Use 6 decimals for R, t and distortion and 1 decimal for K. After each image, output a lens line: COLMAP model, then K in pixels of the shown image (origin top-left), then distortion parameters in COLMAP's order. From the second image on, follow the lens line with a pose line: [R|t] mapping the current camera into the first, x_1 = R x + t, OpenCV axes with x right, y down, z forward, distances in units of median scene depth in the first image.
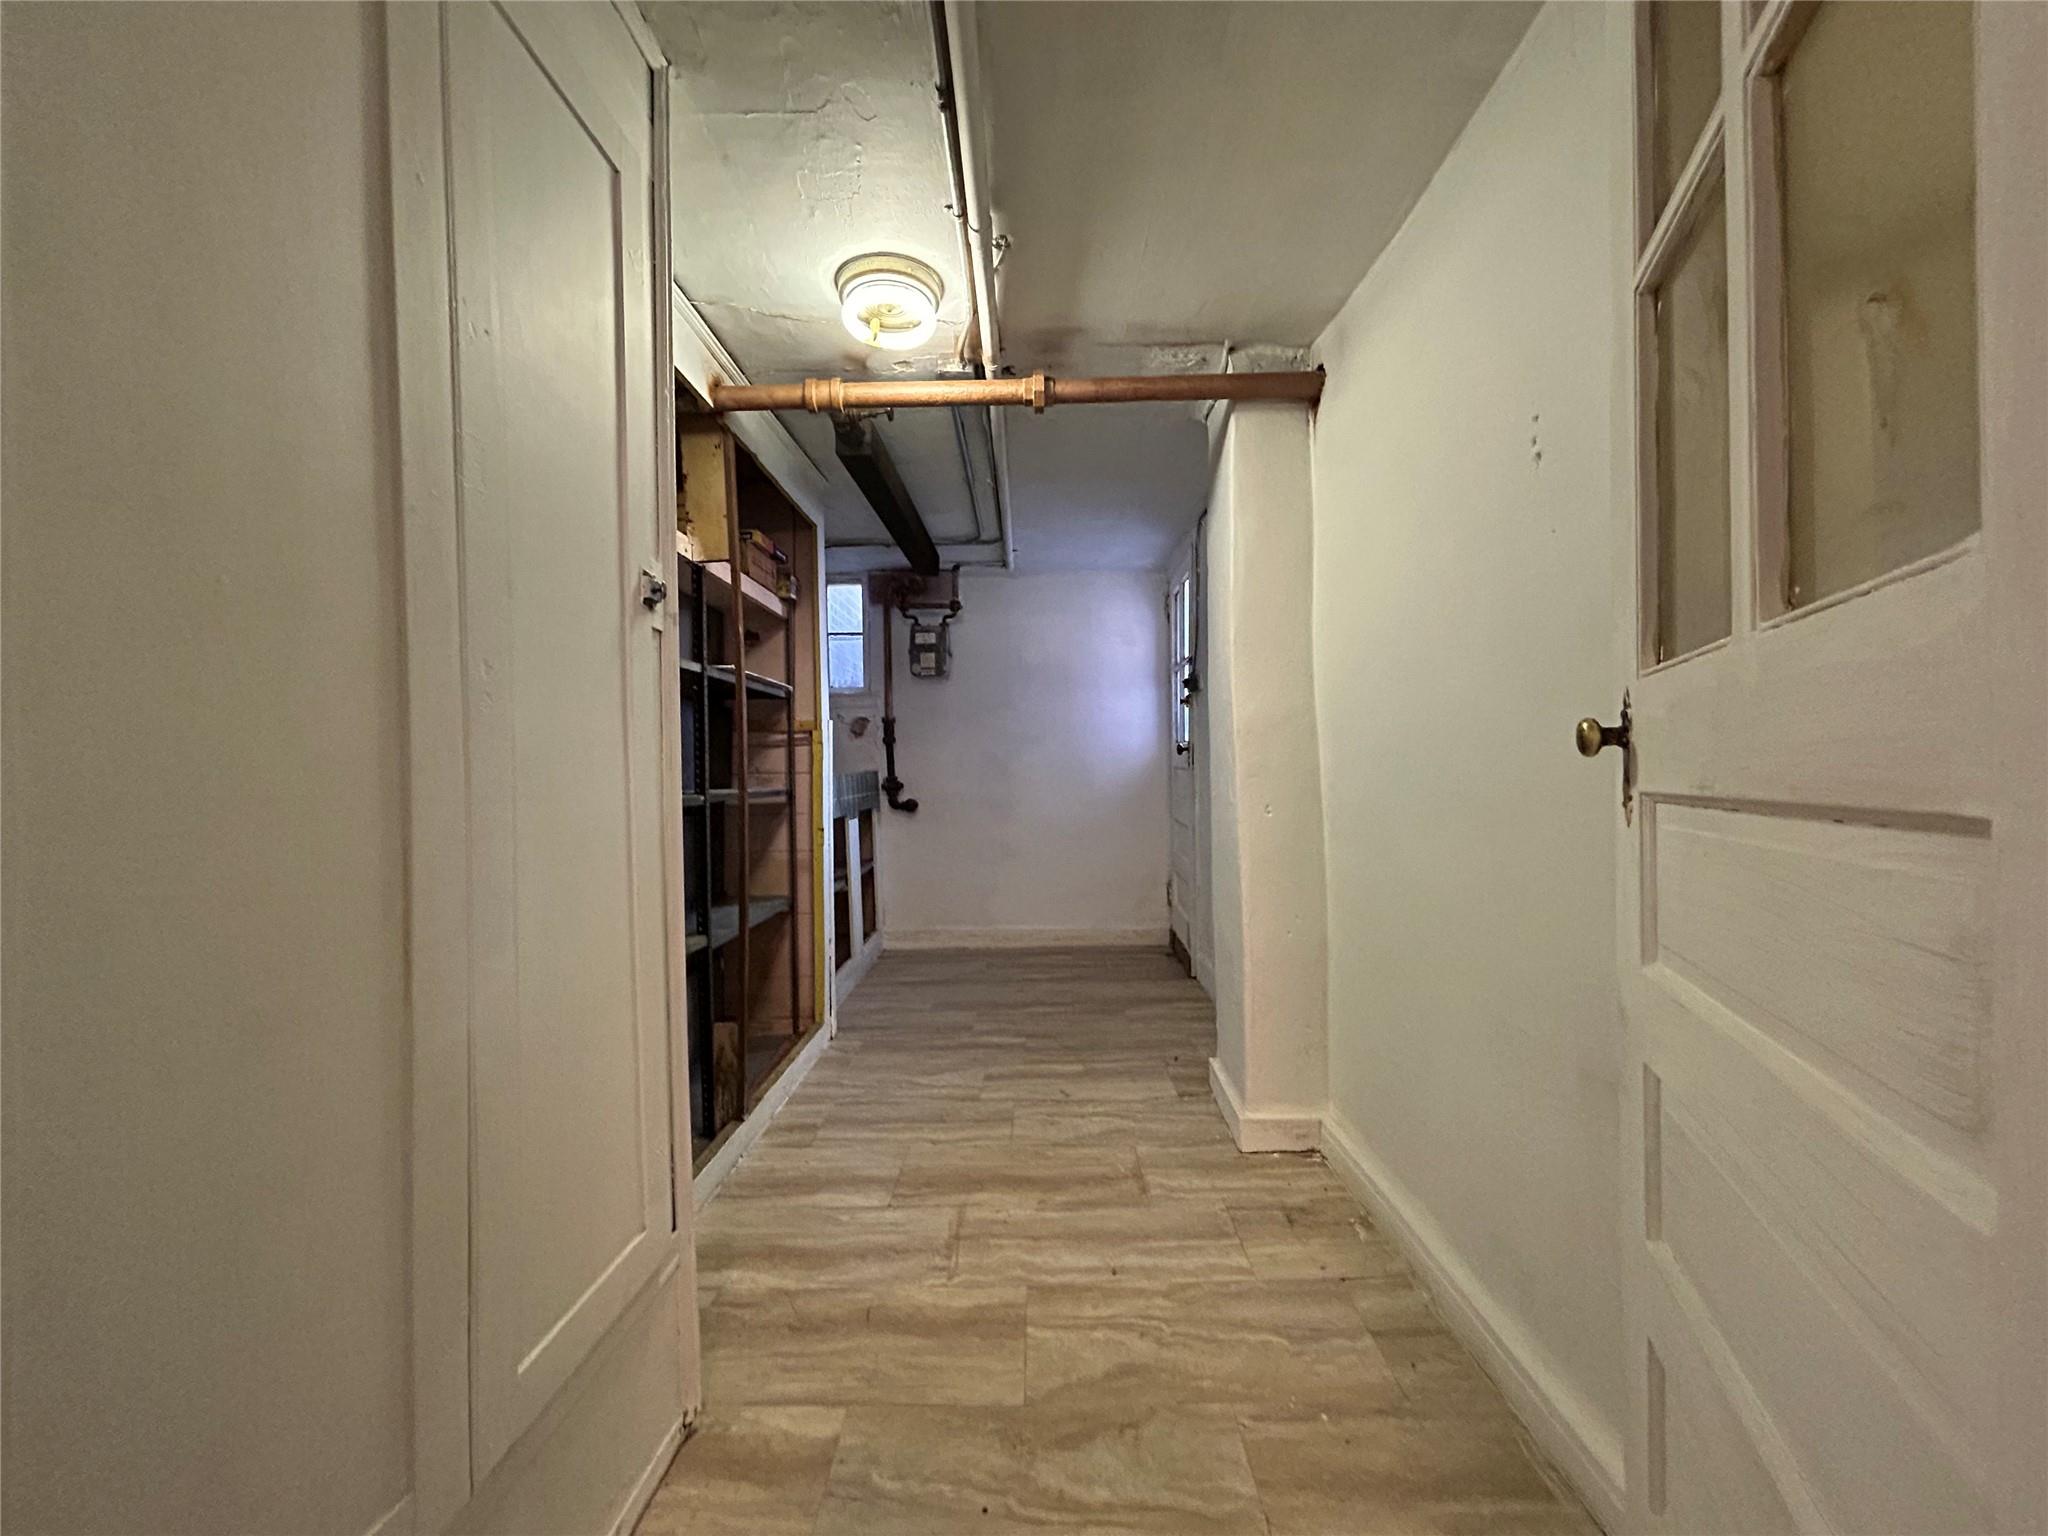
lens RADIAL K [[825.9, 0, 1023.3], [0, 825.9, 768.6], [0, 0, 1]] dist [-0.000026, -0.000649]
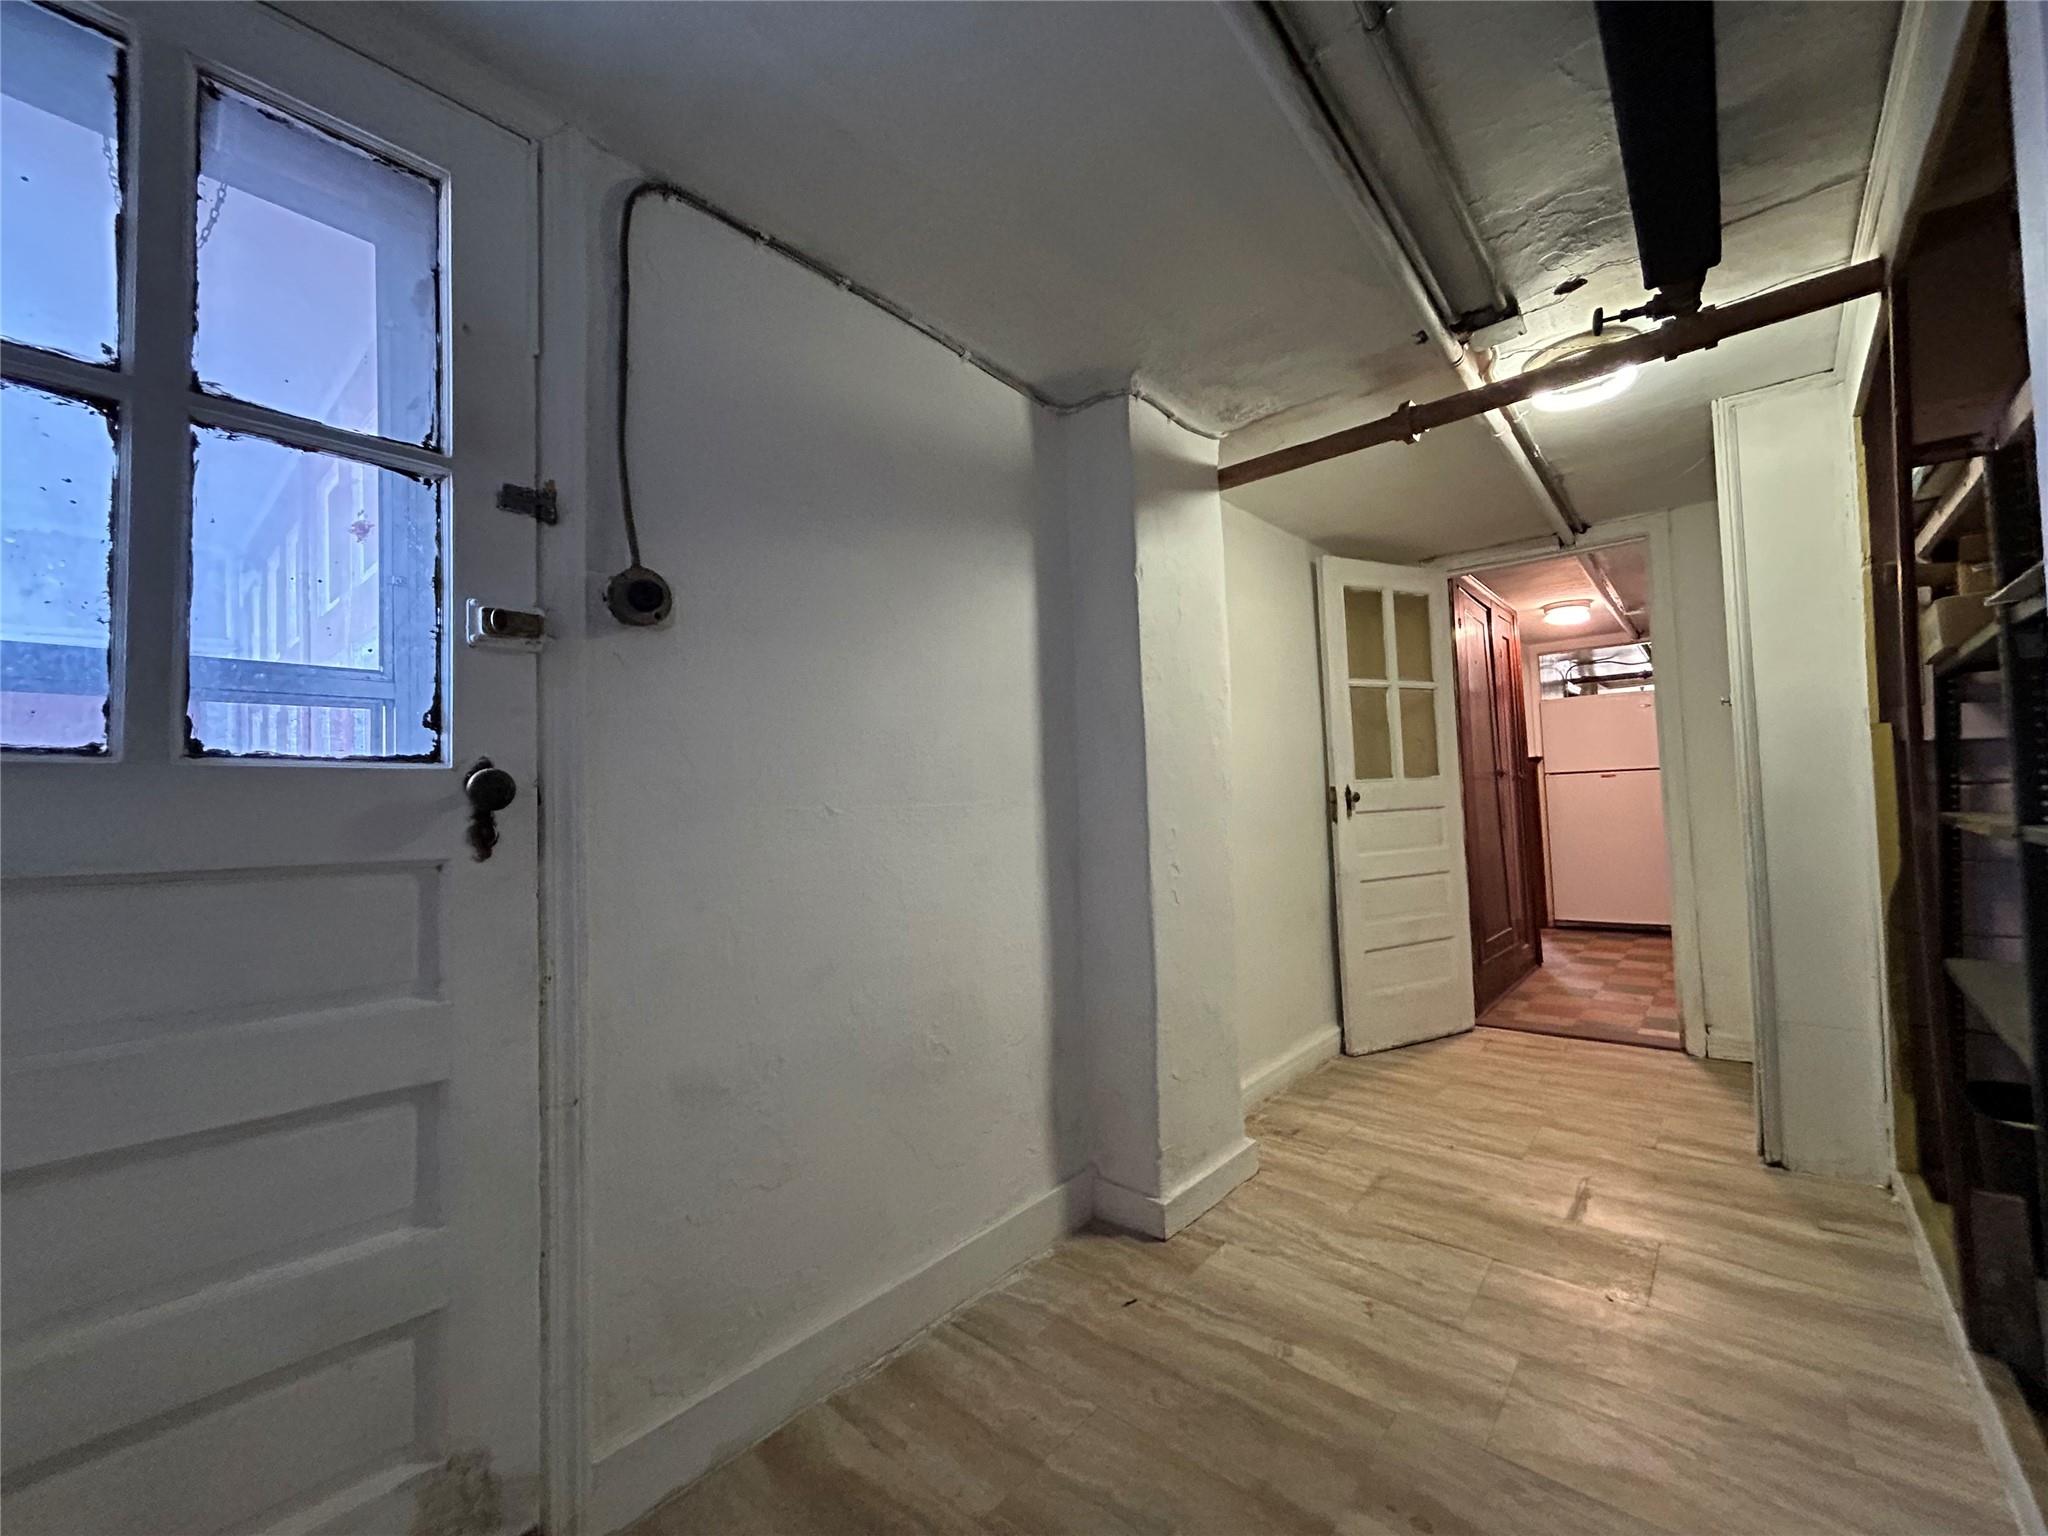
lens RADIAL K [[825.9, 0, 1023.3], [0, 825.9, 768.6], [0, 0, 1]] dist [-0.000026, -0.000649]
pose [[-0.765489, 0.074670, 0.639102, -0.174674], [0.047884, 0.997100, -0.059143, -0.005749], [-0.641665, -0.014671, -0.766844, 1.559653]]
